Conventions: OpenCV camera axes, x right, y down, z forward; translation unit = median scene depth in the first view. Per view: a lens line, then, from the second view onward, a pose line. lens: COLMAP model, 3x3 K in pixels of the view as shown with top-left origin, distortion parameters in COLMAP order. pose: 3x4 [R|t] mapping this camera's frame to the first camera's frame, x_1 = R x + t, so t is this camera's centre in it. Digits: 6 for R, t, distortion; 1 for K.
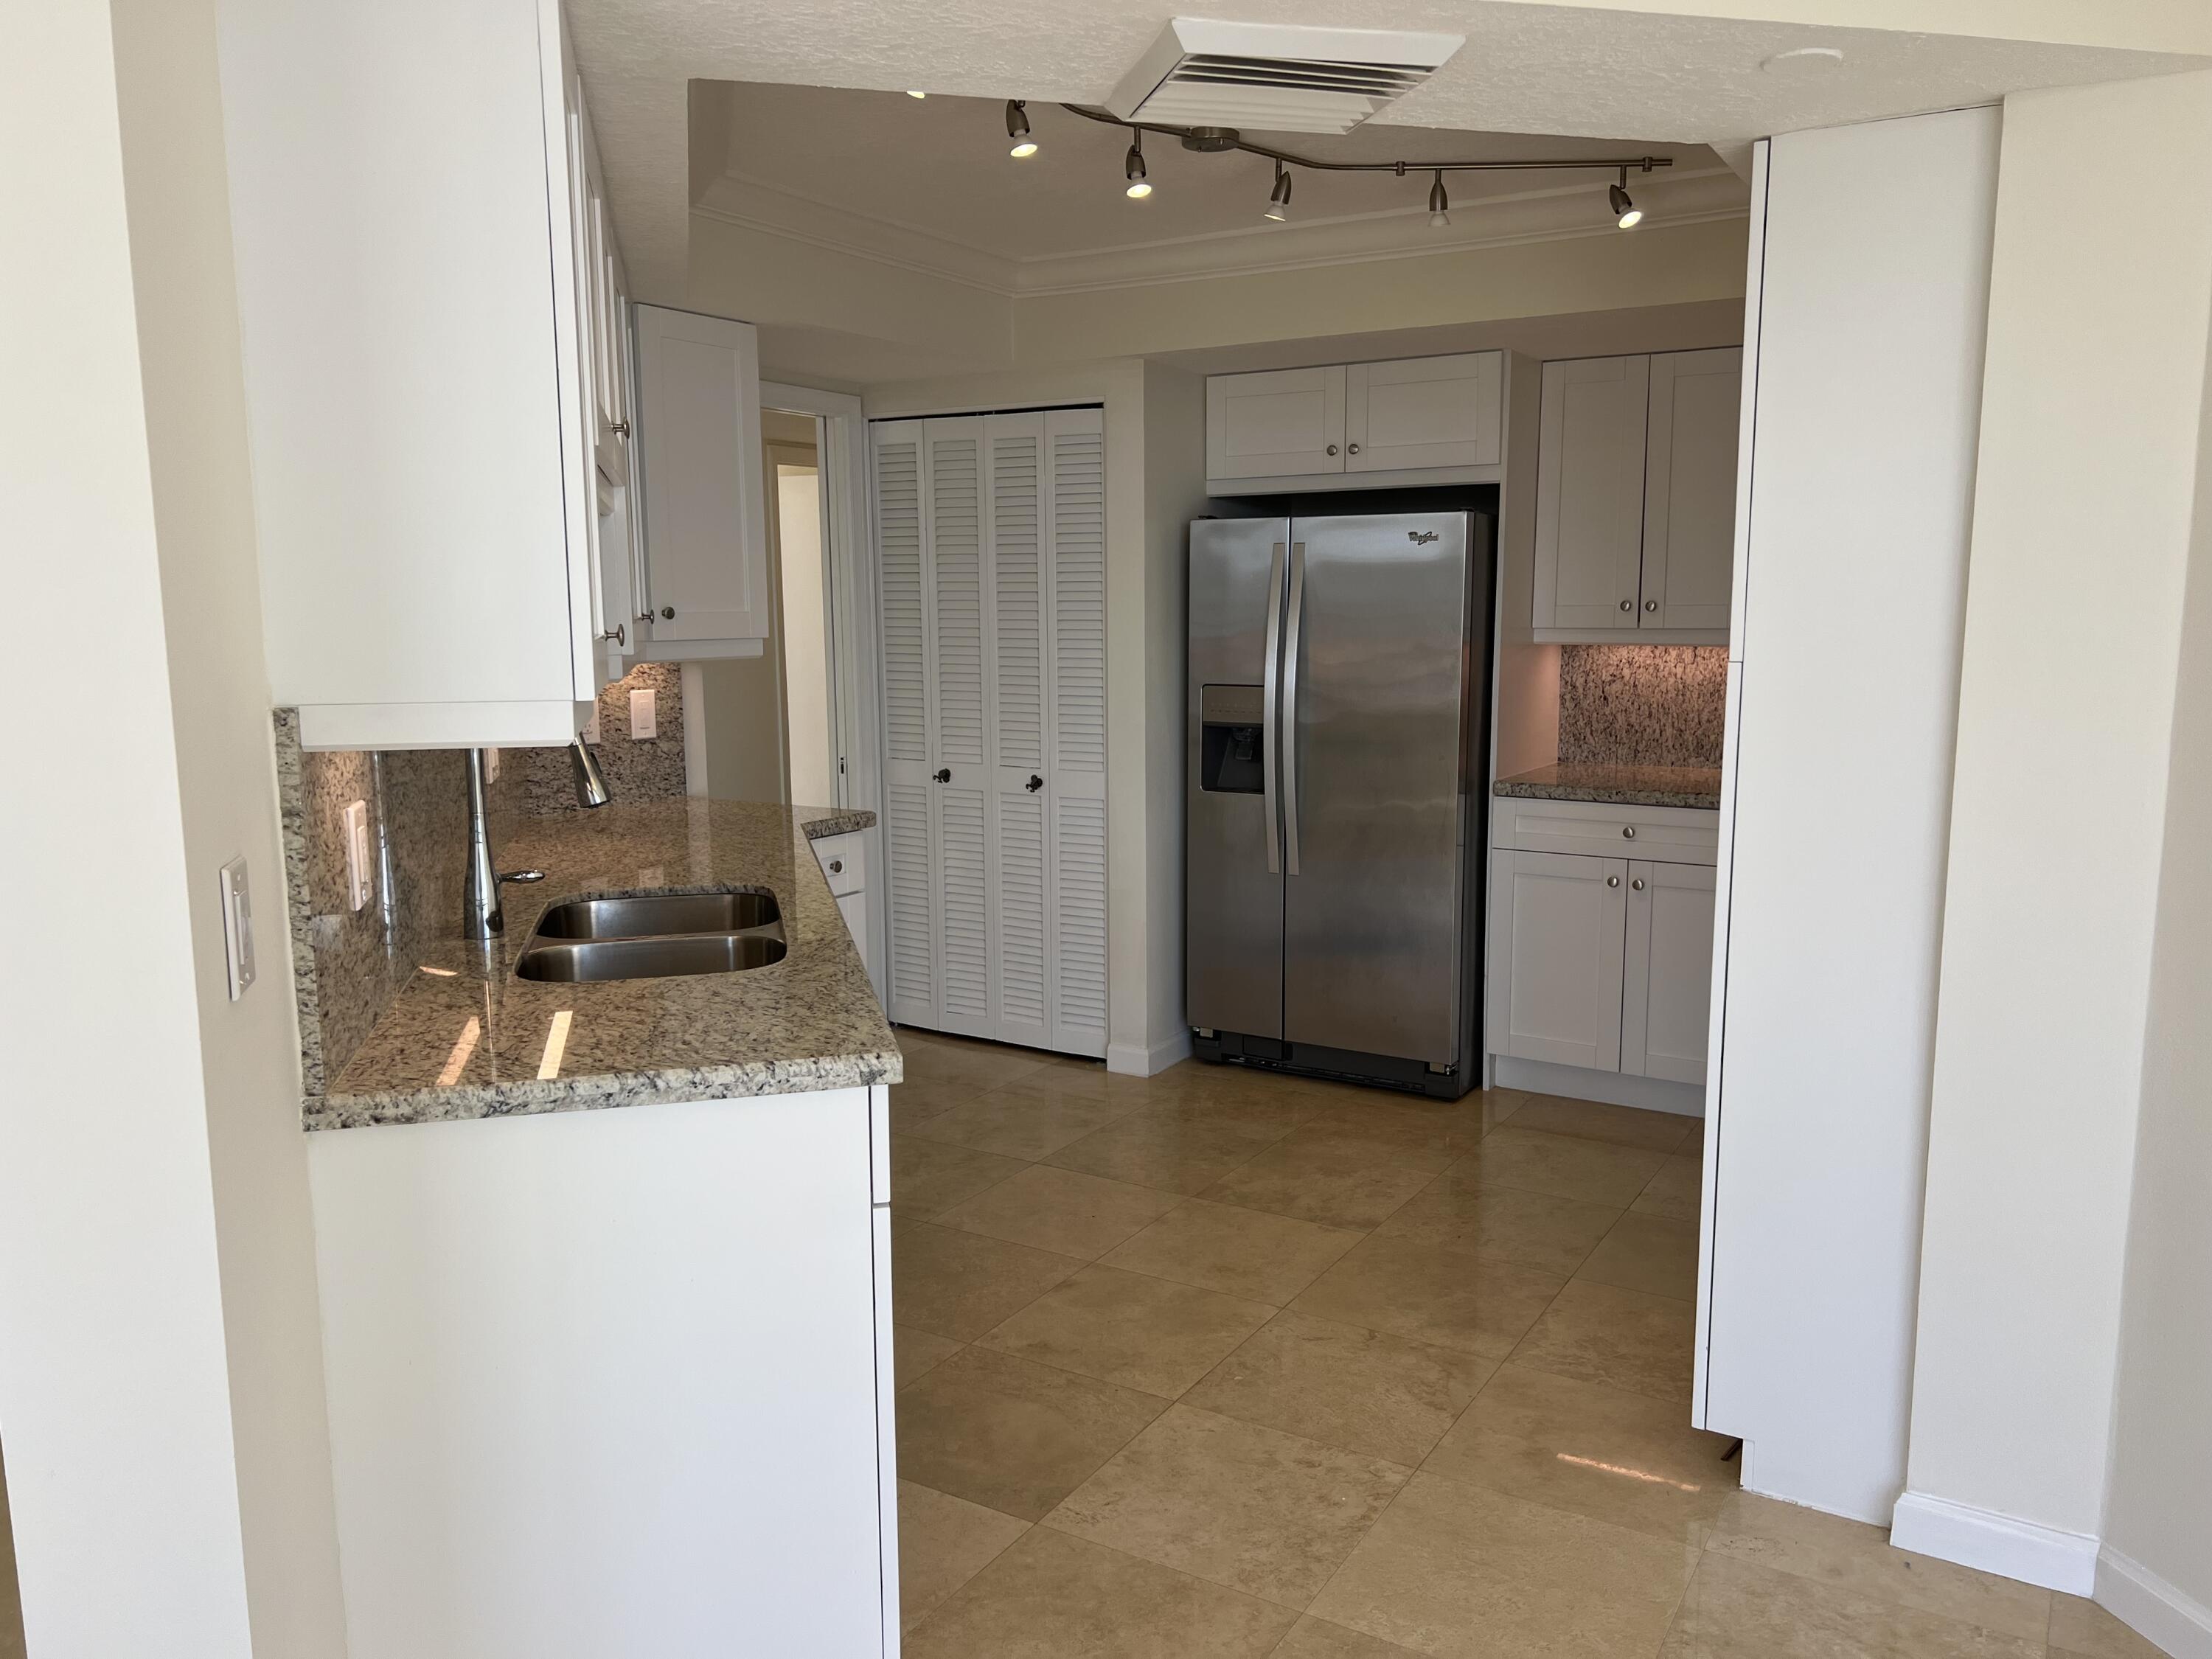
lens RADIAL K [[1709.3, 0, 1106.0], [0, 1709.3, 829.5], [0, 0, 1]] dist [0.151463, -0.275848]
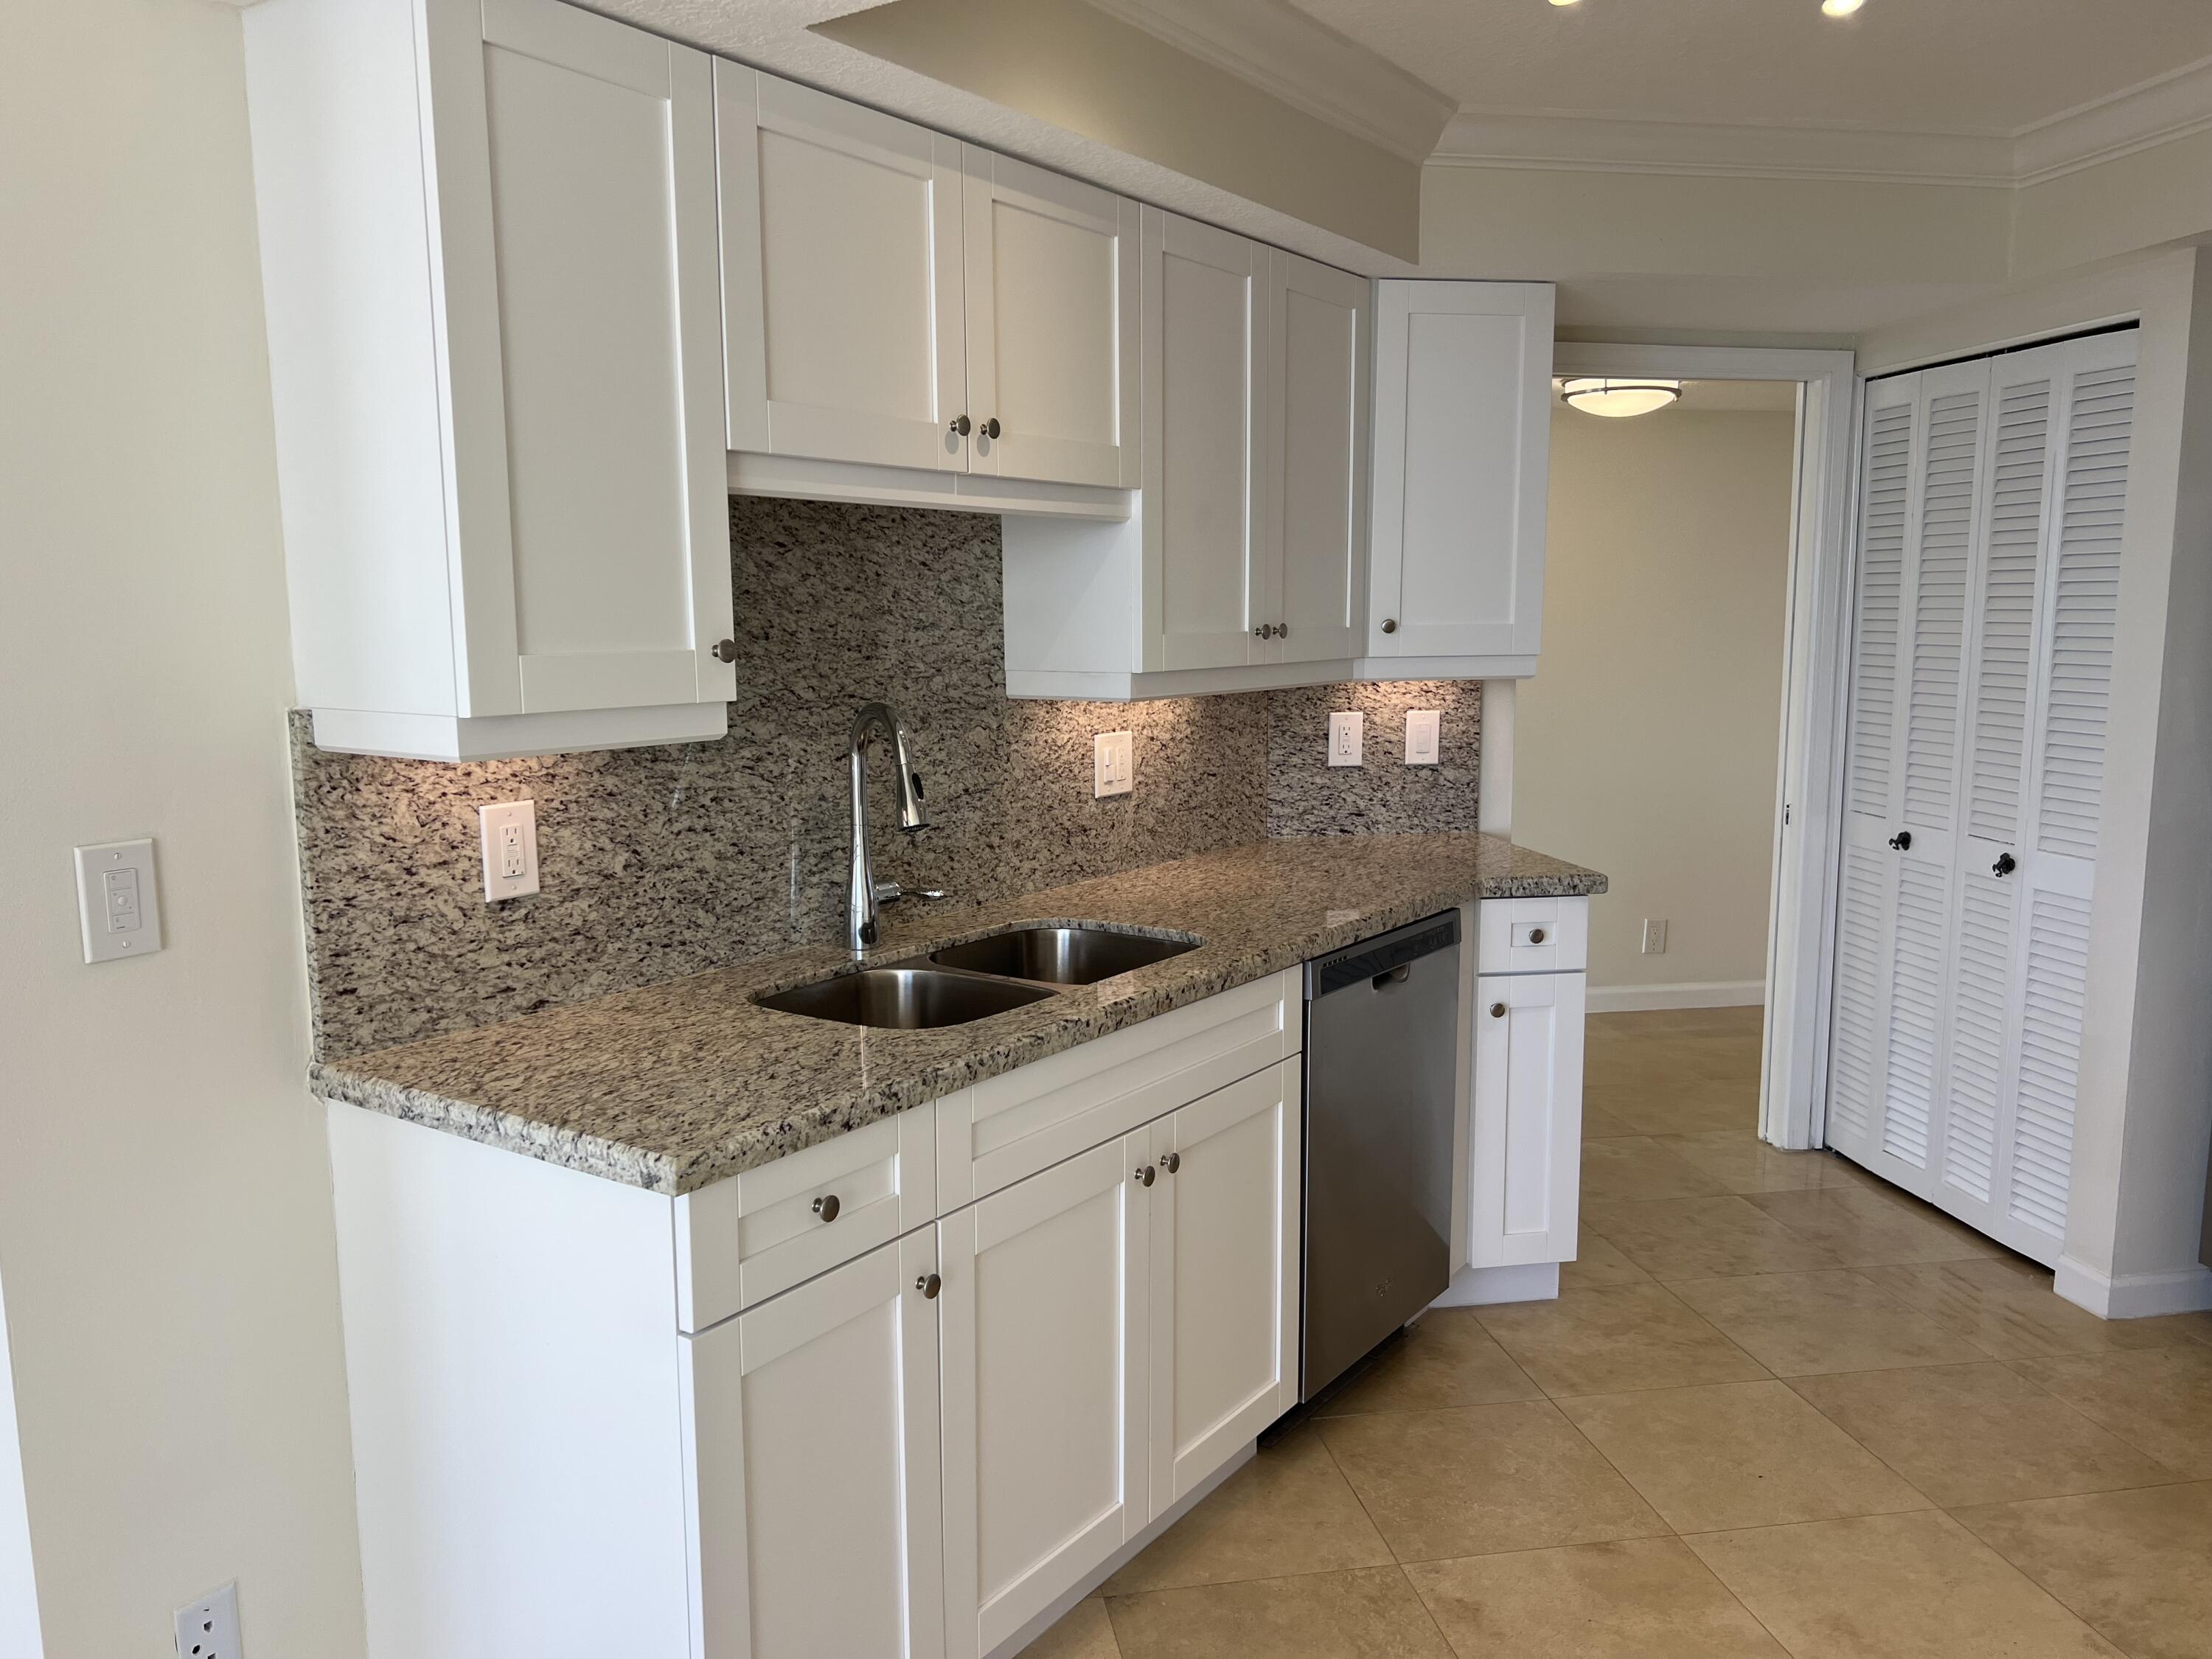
lens RADIAL K [[1677.5, 0, 1094.2], [0, 1677.5, 838.9], [0, 0, 1]] dist [0.079794, -0.086955]
pose [[0.649064, 0.107788, -0.753059, 0.265840], [-0.104025, 0.993188, 0.052499, -0.038503], [0.753588, 0.044262, 0.655855, 0.266839]]
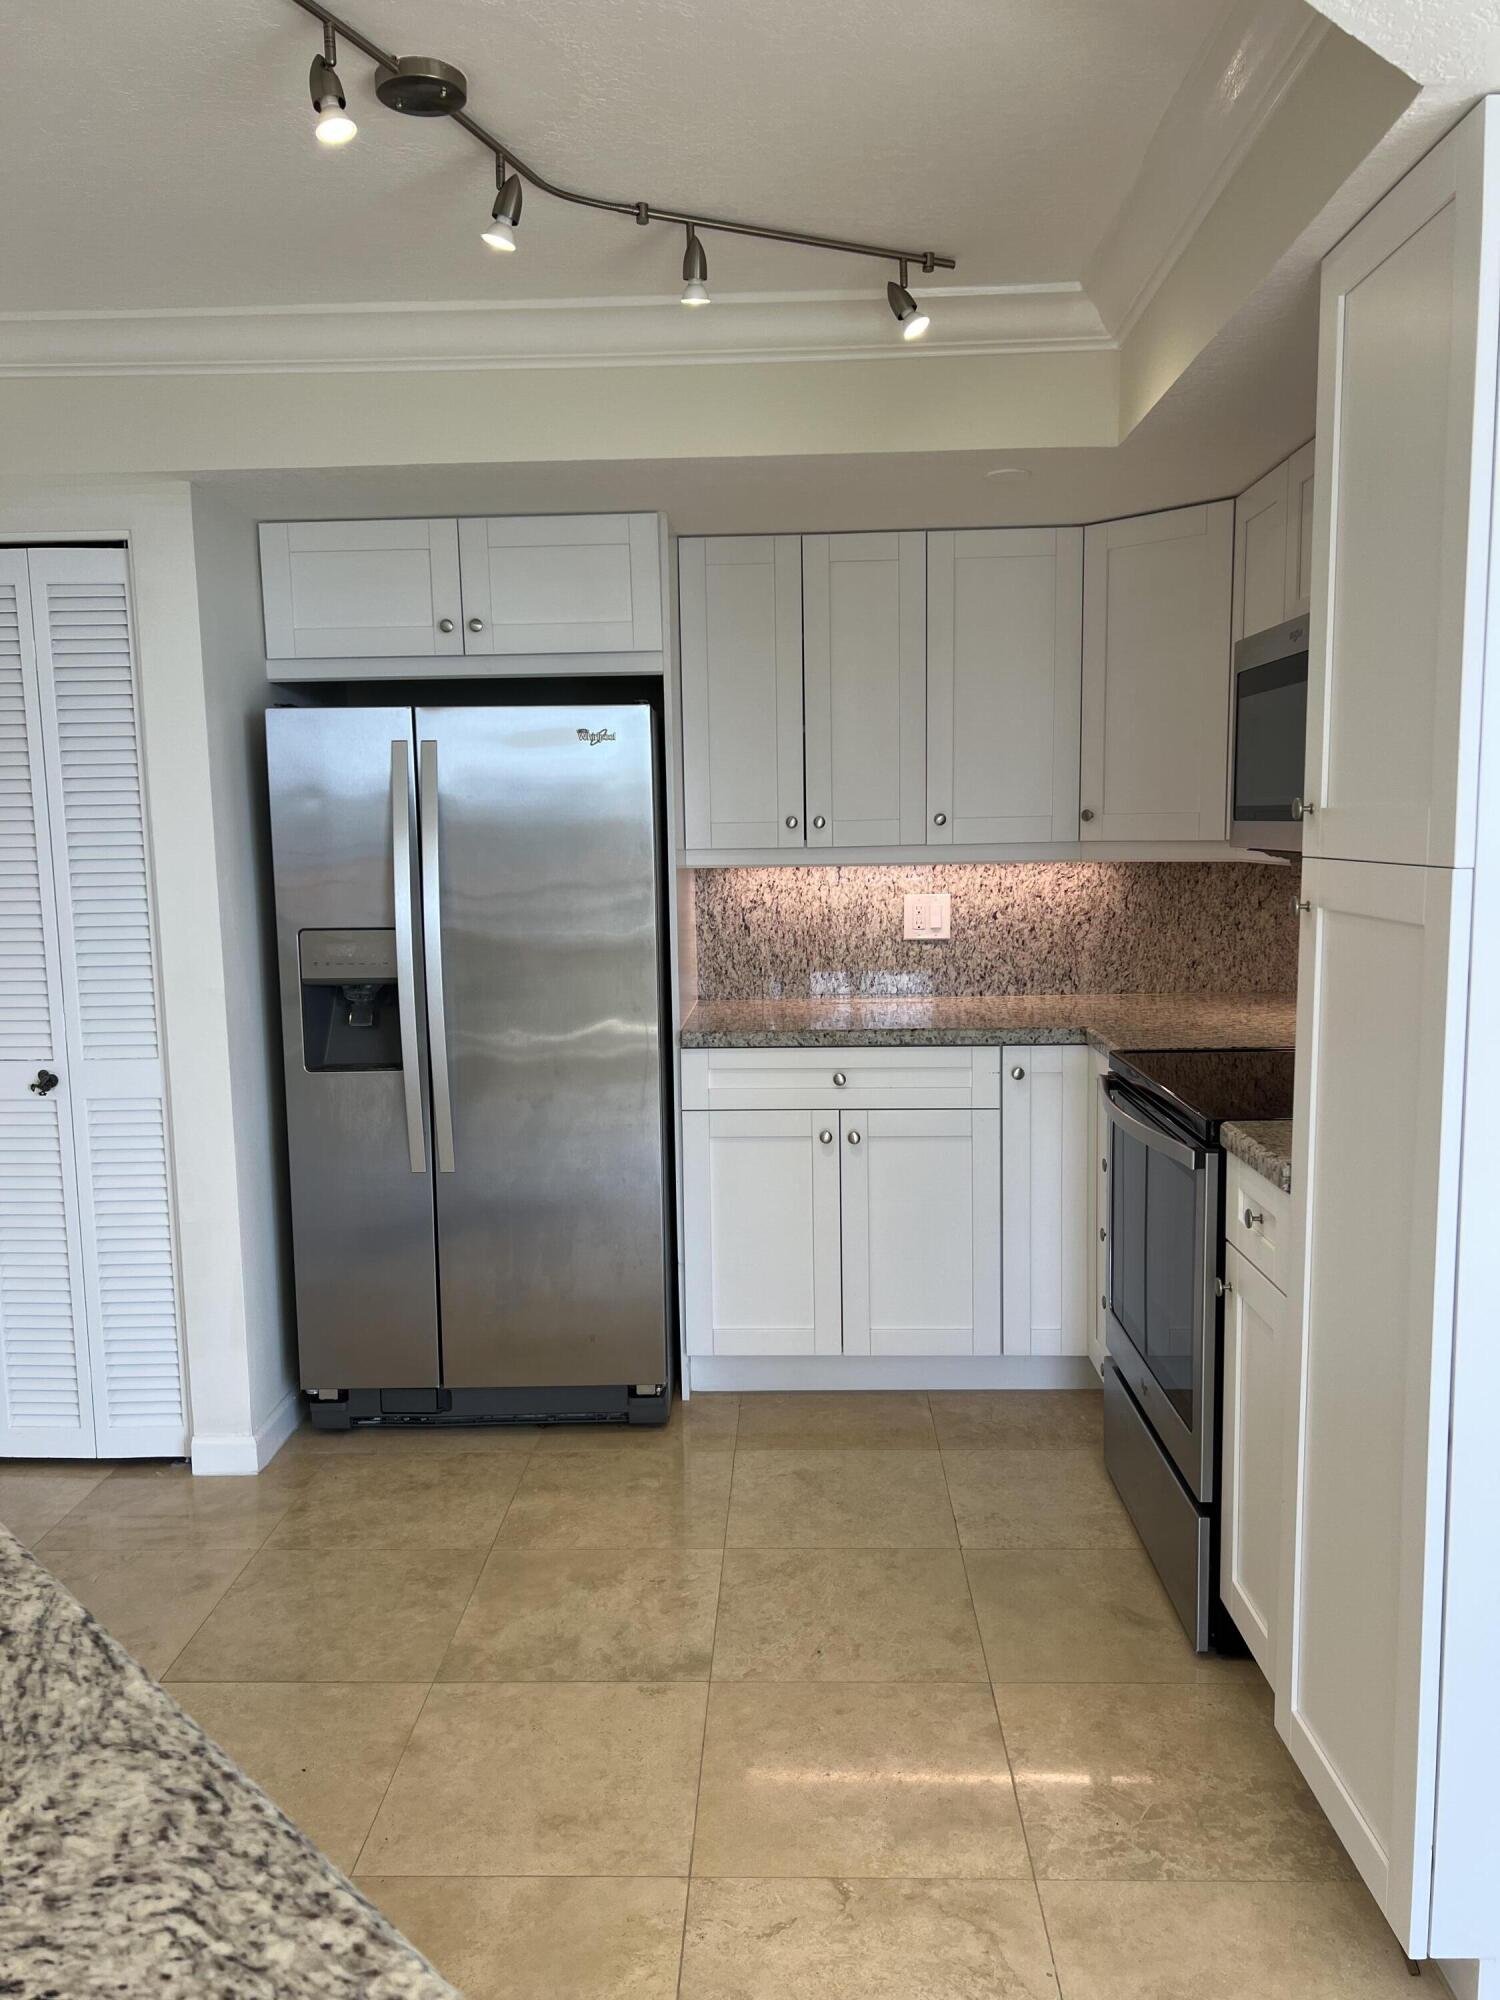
lens RADIAL K [[1488.4, 0, 750.0], [0, 1488.4, 1000.0], [0, 0, 1]] dist [0.073467, -0.141001]
pose [[0.867361, -0.067525, 0.493078, -0.099046], [0.083241, 0.996480, -0.009962, -0.032832], [-0.490669, 0.049685, 0.869928, 0.355947]]
